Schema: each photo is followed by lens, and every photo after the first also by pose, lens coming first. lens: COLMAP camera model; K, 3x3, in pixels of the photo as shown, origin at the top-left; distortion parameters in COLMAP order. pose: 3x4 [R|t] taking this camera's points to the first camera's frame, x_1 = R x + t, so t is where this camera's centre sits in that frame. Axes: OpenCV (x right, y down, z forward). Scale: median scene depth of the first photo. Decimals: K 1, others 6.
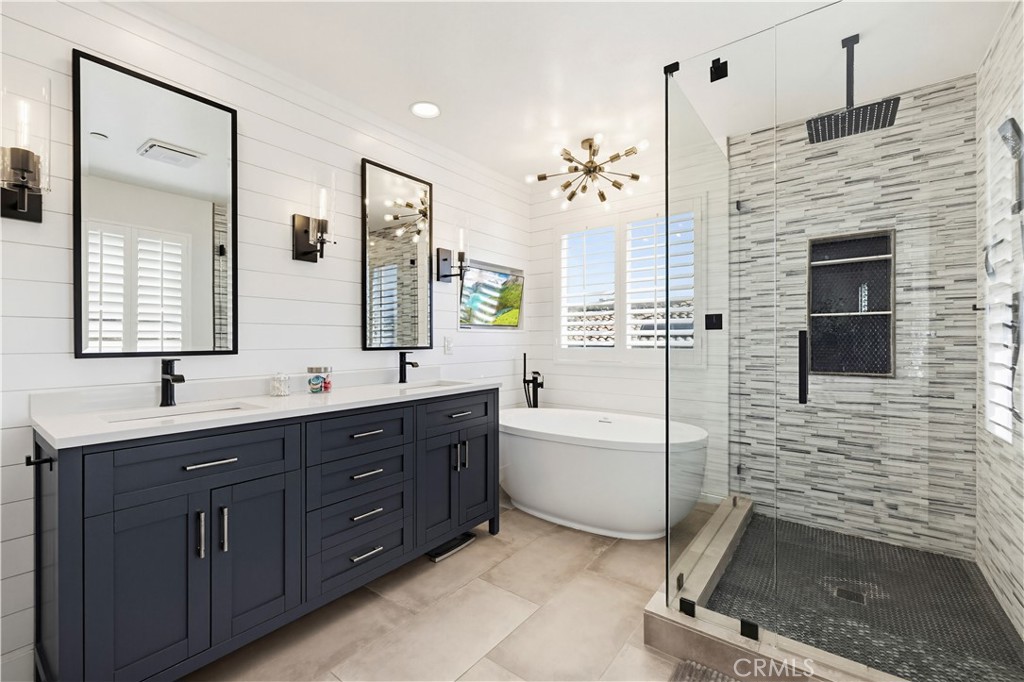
lens RADIAL K [[431.8, 0, 511.0], [0, 431.8, 340.8], [0, 0, 1]] dist [0.001255, 0.000300]
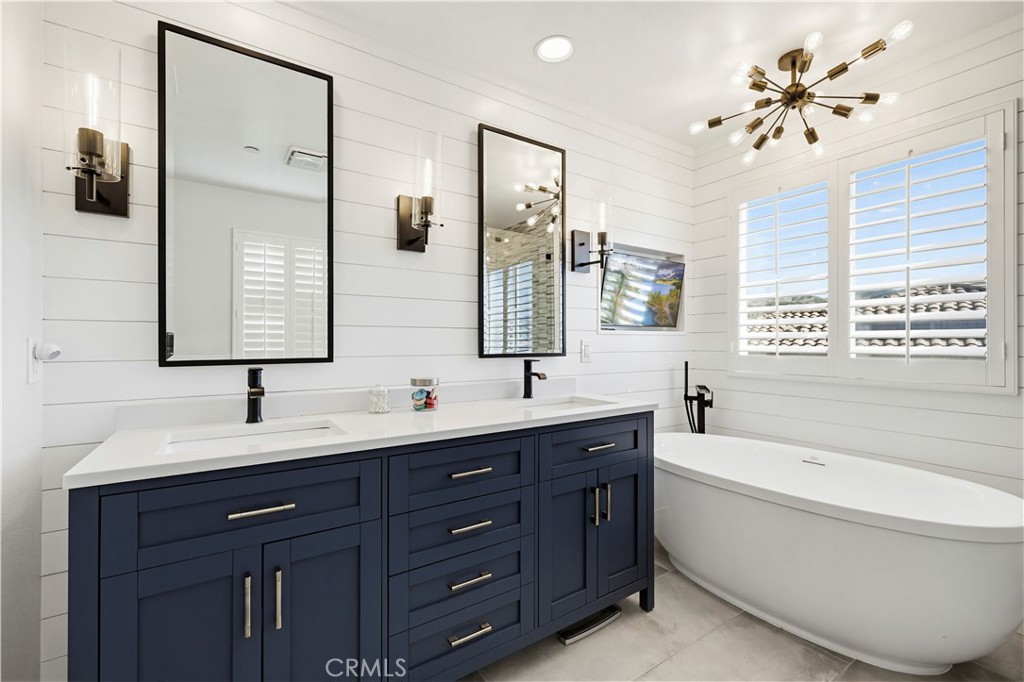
lens RADIAL K [[431.8, 0, 507.6], [0, 431.8, 339.6], [0, 0, 1]] dist [0.001255, 0.000300]
pose [[0.943319, -0.000595, -0.331886, -0.018179], [-0.001857, 0.999973, -0.007070, -0.005796], [0.331881, 0.007285, 0.943293, 0.218409]]
